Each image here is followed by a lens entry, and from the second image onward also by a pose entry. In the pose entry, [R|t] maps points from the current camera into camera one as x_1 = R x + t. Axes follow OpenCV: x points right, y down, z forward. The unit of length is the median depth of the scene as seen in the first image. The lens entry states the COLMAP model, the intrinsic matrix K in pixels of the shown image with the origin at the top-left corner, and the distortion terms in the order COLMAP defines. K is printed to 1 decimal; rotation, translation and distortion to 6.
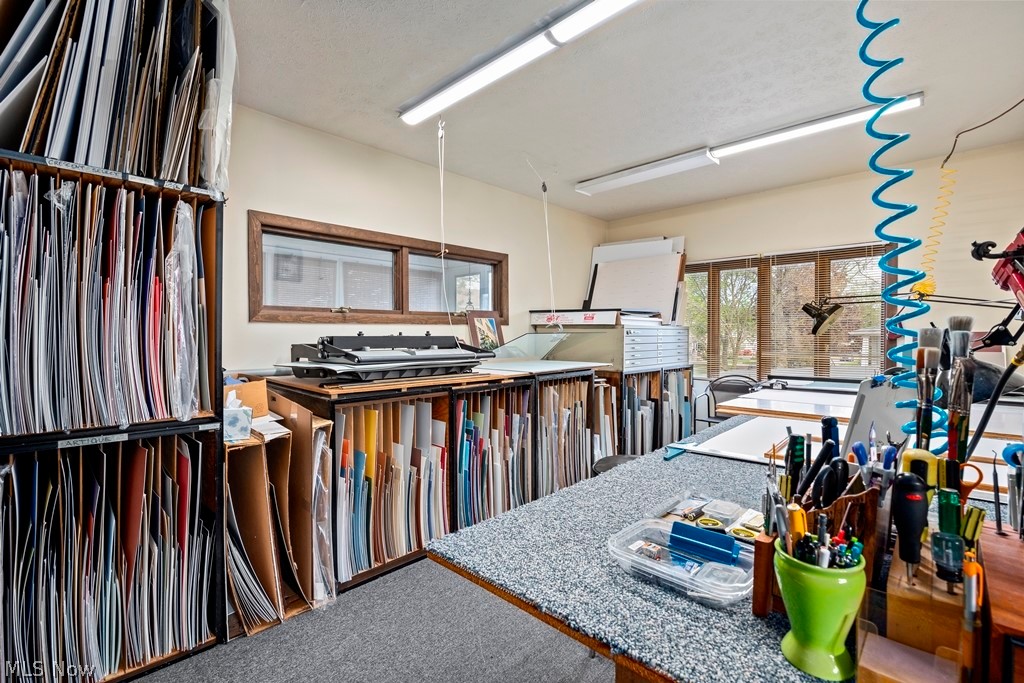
lens RADIAL K [[472.9, 0, 515.1], [0, 472.9, 339.7], [0, 0, 1]] dist [-0.014045, -0.000028]
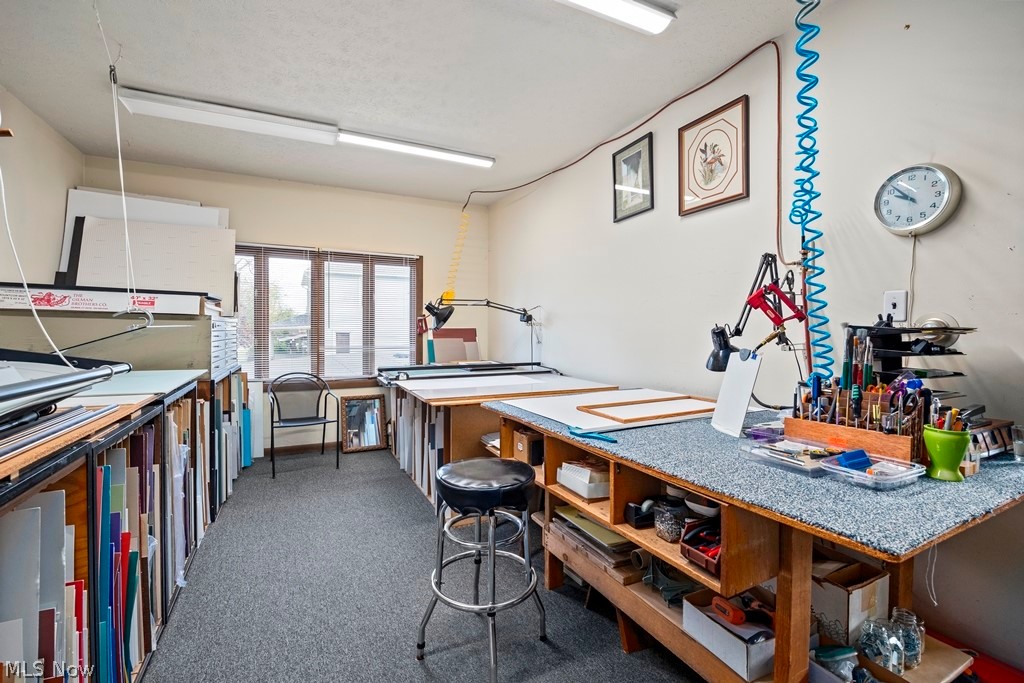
lens RADIAL K [[456.4, 0, 515.6], [0, 456.4, 340.0], [0, 0, 1]] dist [-0.003956, -0.000518]
pose [[0.336740, -0.019180, 0.941402, -0.263313], [0.001030, 0.999799, 0.020002, -0.006386], [-0.941597, -0.005766, 0.336693, 0.297857]]
